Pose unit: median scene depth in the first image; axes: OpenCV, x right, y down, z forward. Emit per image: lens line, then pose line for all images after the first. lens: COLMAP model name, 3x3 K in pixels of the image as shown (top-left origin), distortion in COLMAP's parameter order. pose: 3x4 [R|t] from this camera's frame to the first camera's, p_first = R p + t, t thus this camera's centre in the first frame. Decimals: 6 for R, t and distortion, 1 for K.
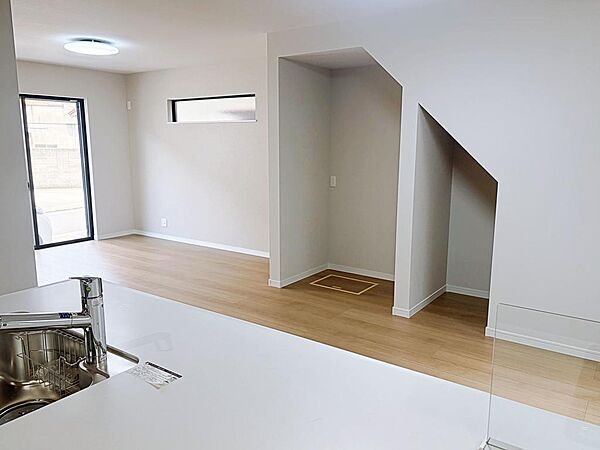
lens RADIAL K [[468.0, 0, 300.0], [0, 468.0, 225.0], [0, 0, 1]] dist [0.049356, -0.070637]
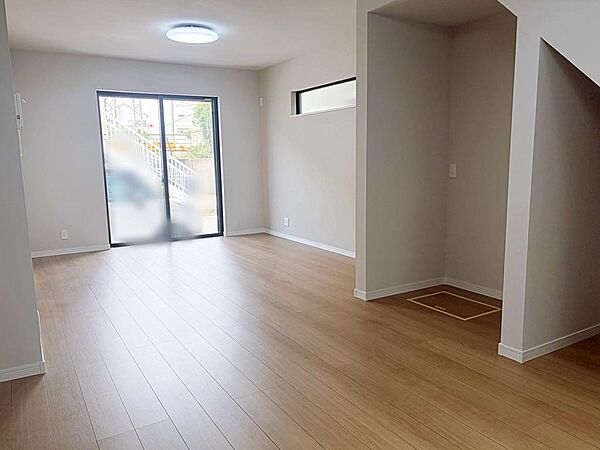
lens RADIAL K [[468.0, 0, 300.0], [0, 468.0, 225.0], [0, 0, 1]] dist [0.049356, -0.070637]
pose [[0.914112, 0.037951, -0.403682, 0.164003], [-0.048842, 0.998667, -0.016711, 0.022122], [0.402509, 0.034993, 0.914747, 0.199516]]
